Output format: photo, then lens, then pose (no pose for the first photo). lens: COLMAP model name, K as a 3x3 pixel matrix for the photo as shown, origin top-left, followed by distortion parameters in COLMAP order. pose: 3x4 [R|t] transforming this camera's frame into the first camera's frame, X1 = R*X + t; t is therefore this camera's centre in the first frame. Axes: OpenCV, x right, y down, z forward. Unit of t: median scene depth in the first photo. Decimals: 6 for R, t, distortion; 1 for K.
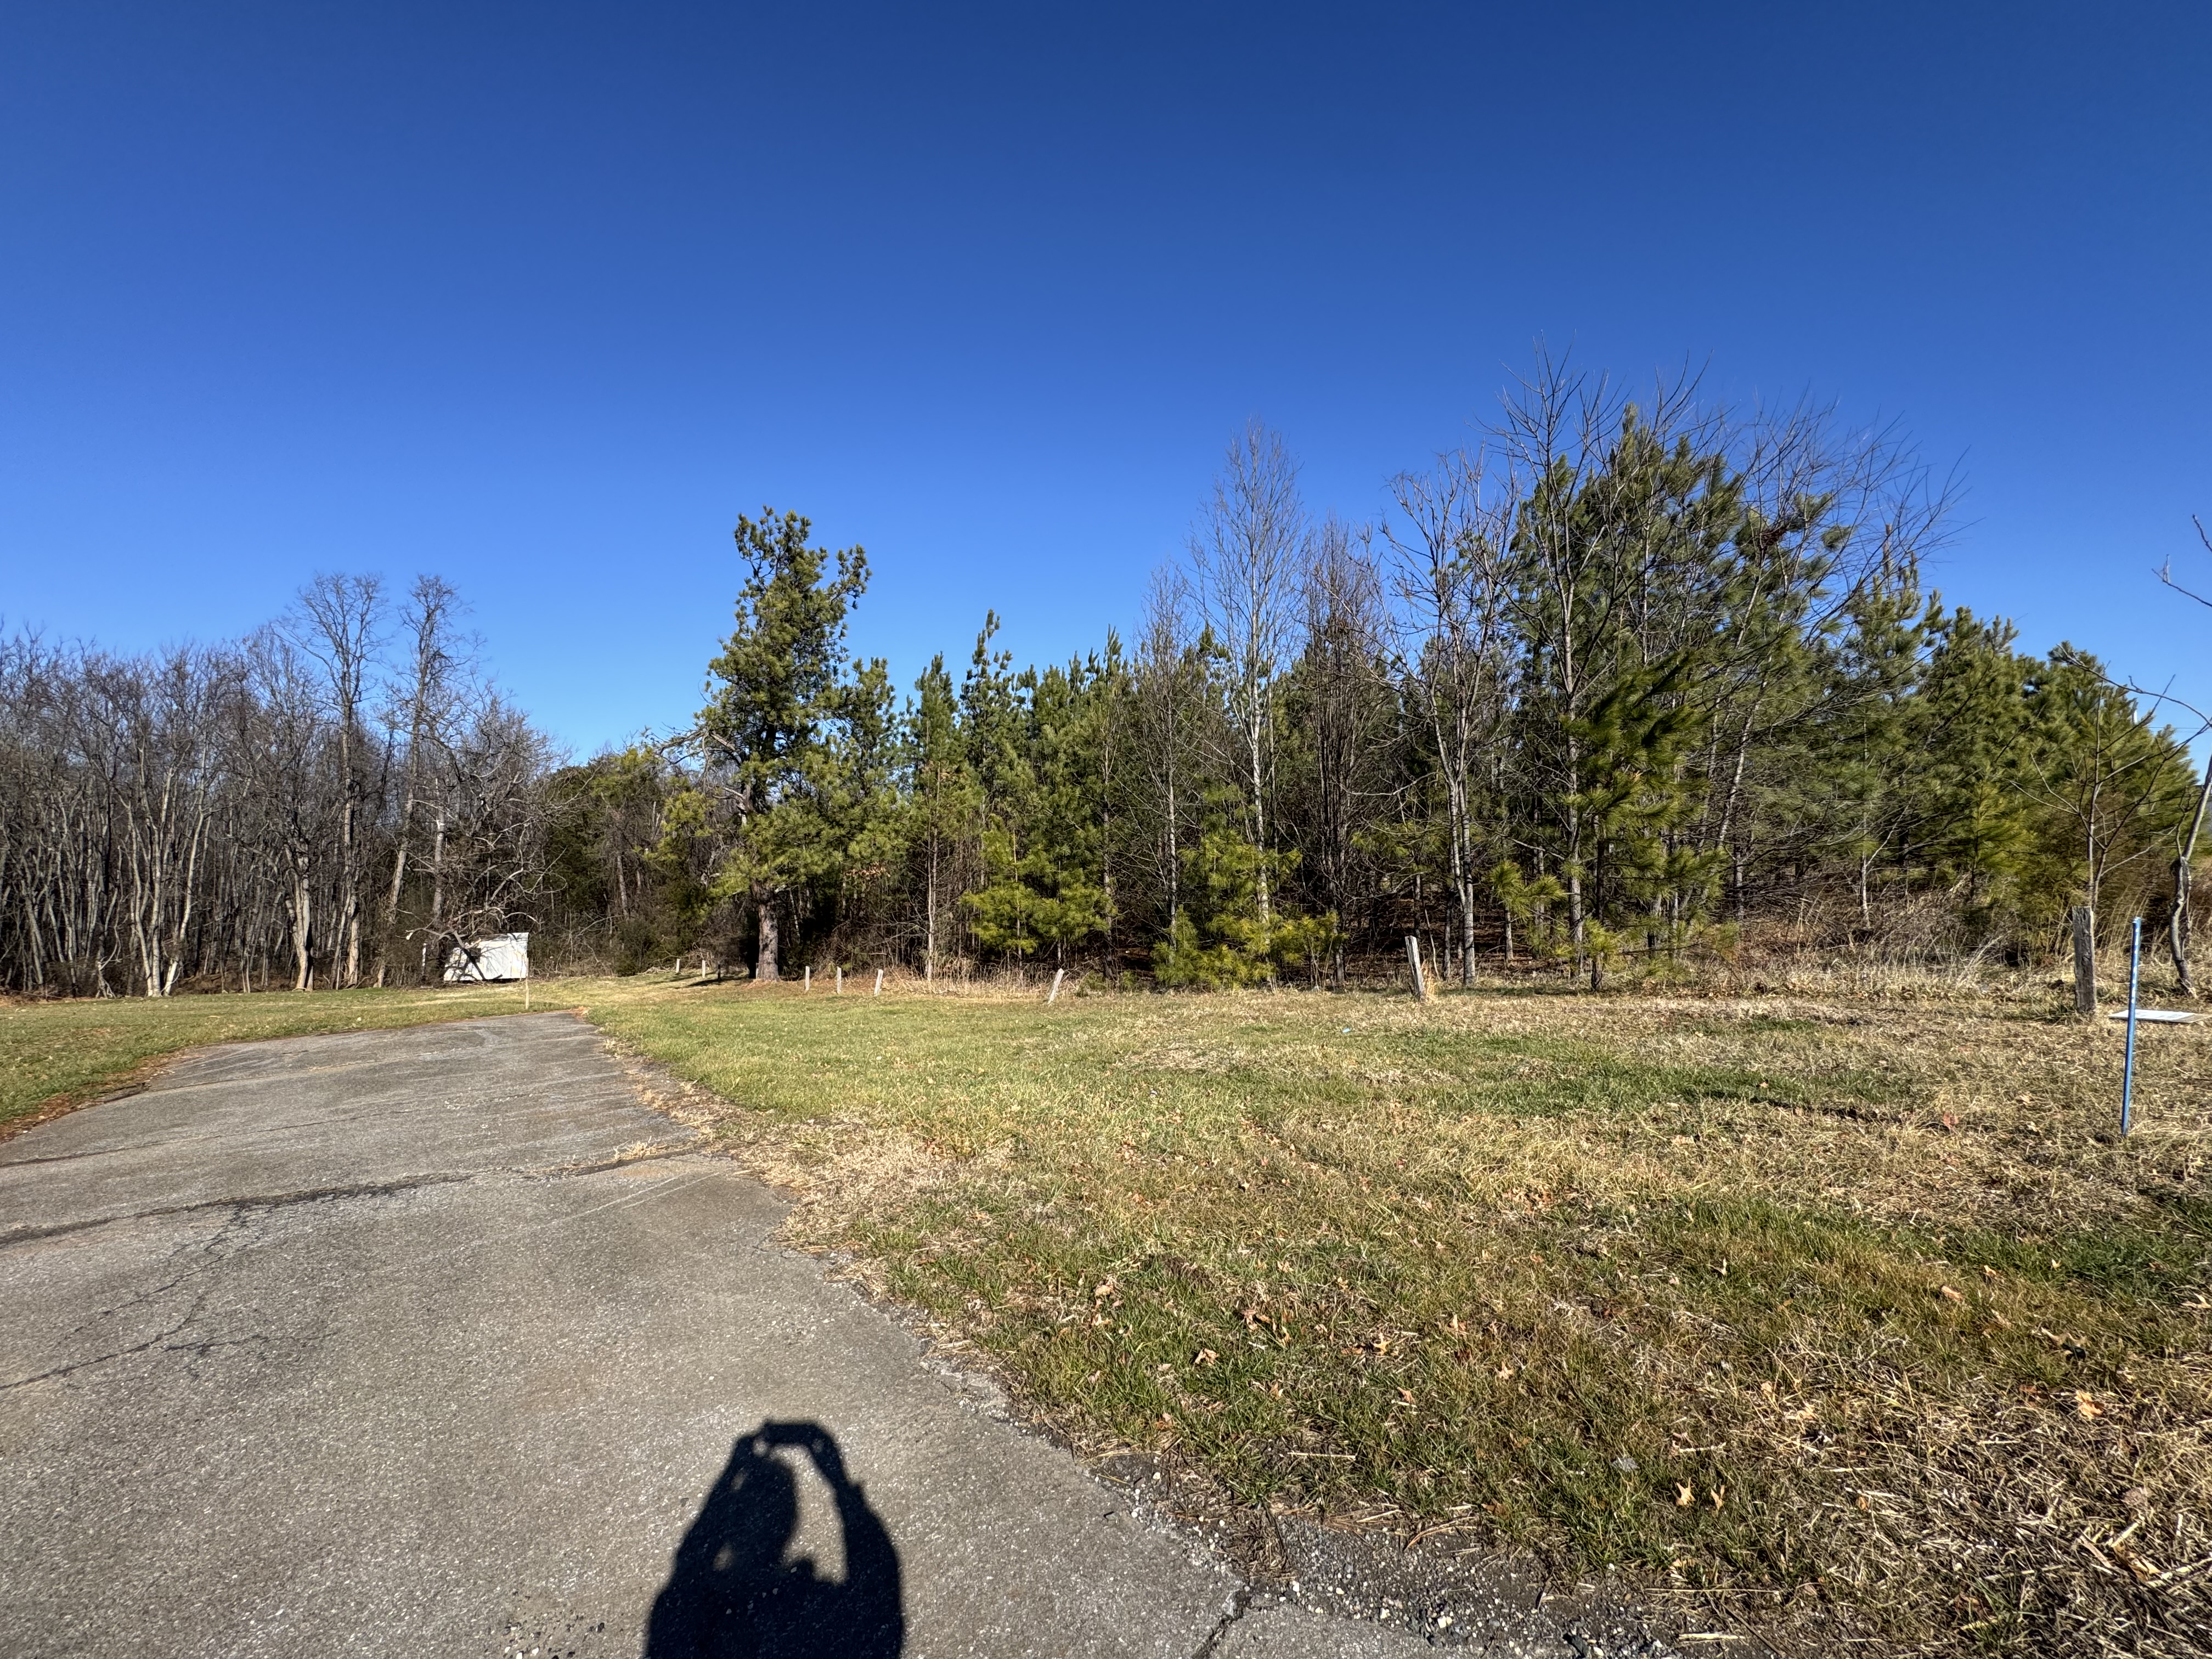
lens RADIAL K [[877.3, 0, 1106.7], [0, 877.3, 821.5], [0, 0, 1]] dist [-0.004223, 0.001201]
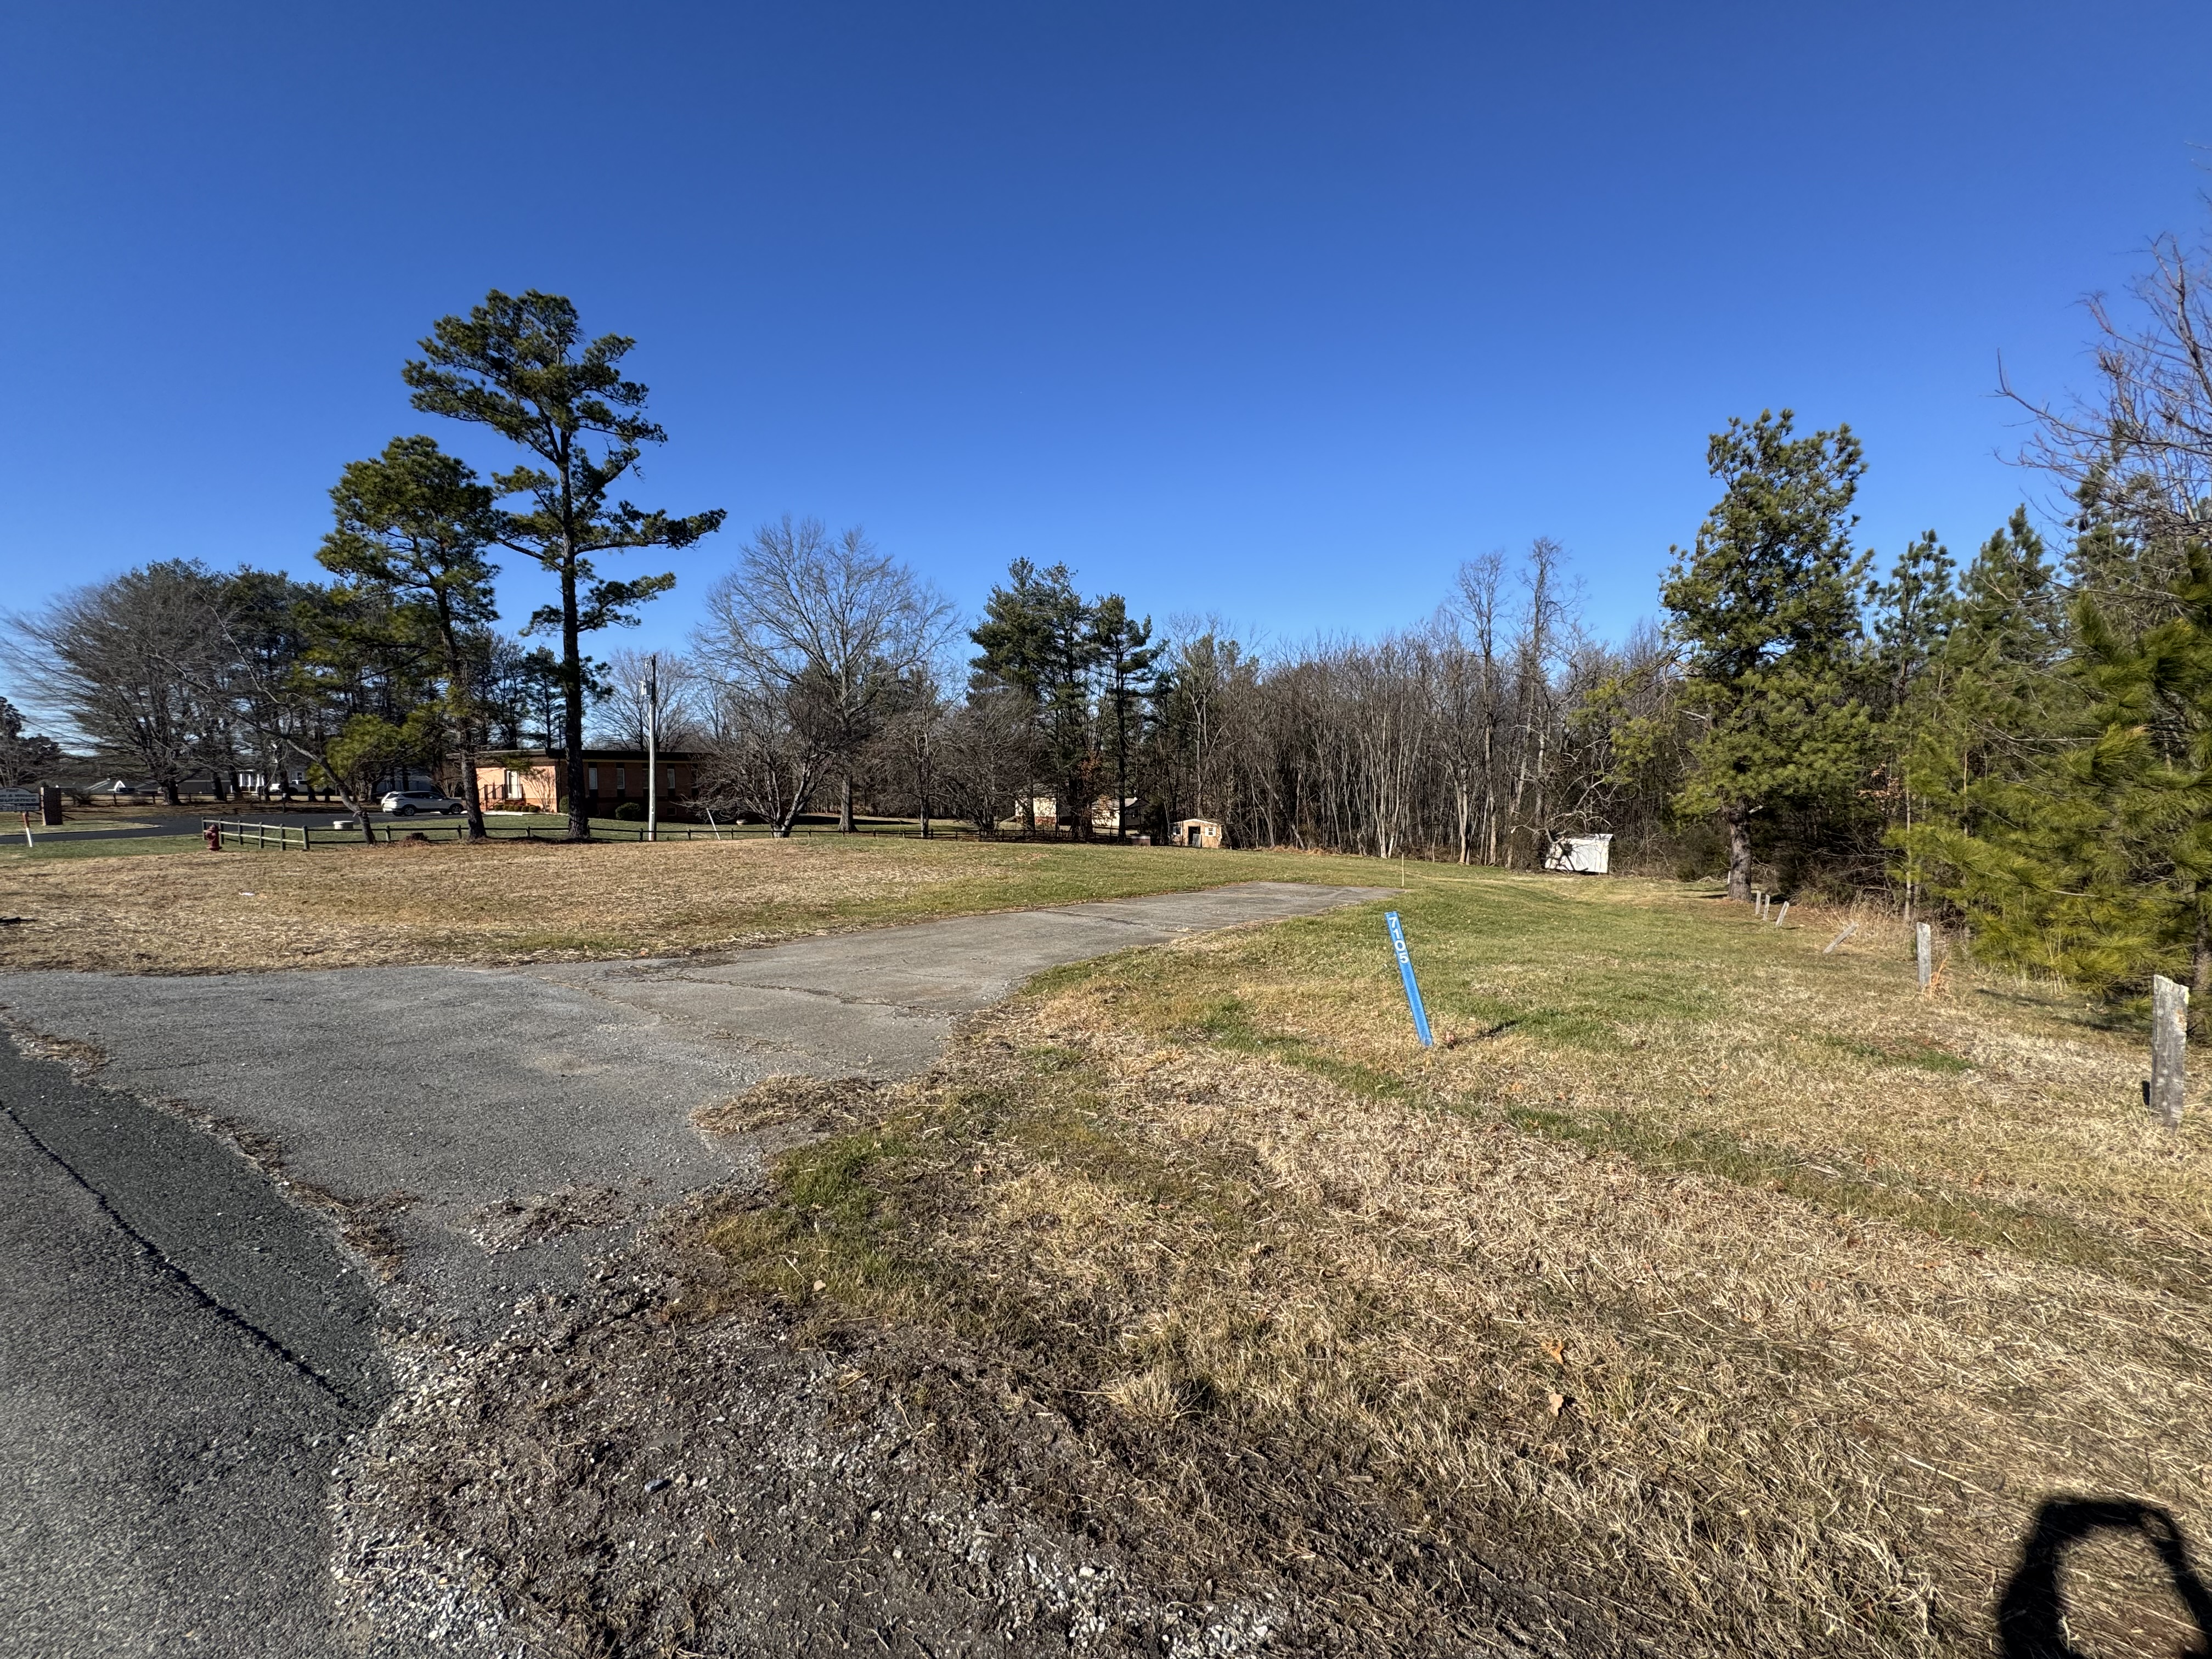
lens RADIAL K [[877.3, 0, 1105.3], [0, 877.3, 819.0], [0, 0, 1]] dist [-0.004223, 0.001201]
pose [[0.336502, 0.055734, -0.940032, 0.452461], [0.052845, 0.995556, 0.077943, -0.041364], [0.940199, -0.075904, 0.332061, -0.016897]]
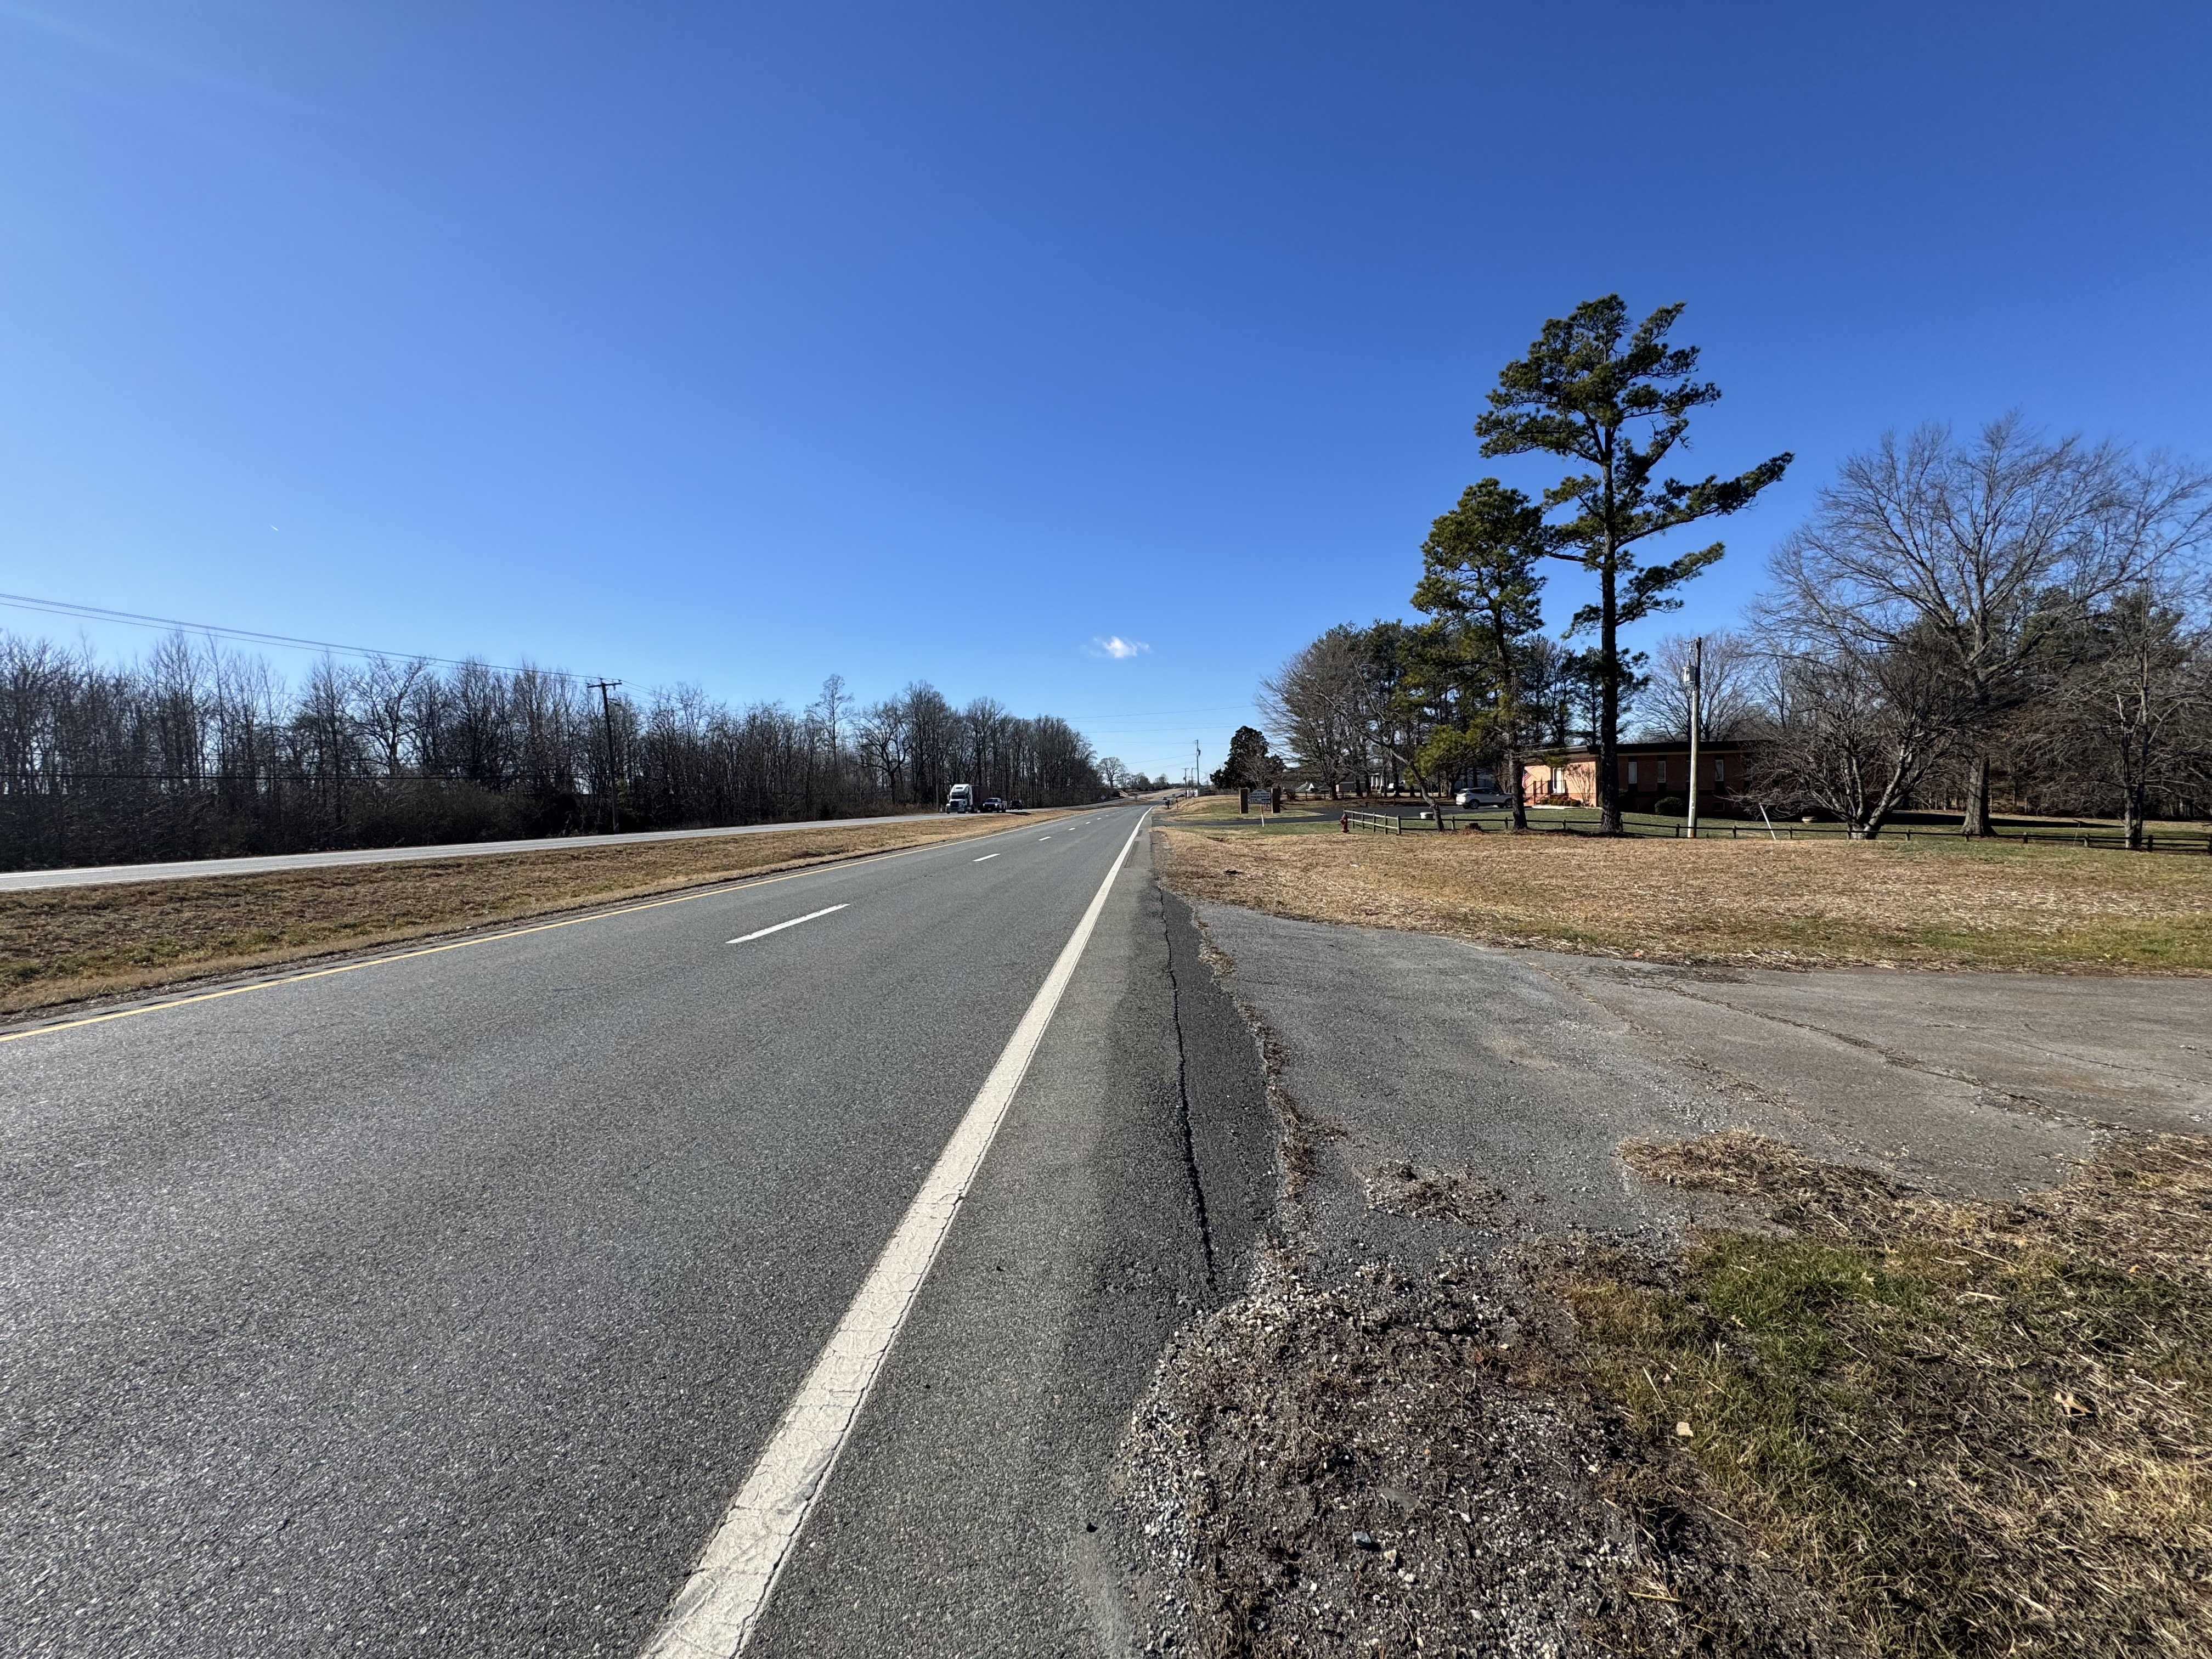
lens RADIAL K [[877.3, 0, 1111.0], [0, 877.3, 825.8], [0, 0, 1]] dist [-0.004223, 0.001201]
pose [[-0.666152, 0.062622, -0.743183, 0.428602], [0.080227, 0.996704, 0.012072, -0.036977], [0.741489, -0.051581, -0.668980, 0.002886]]
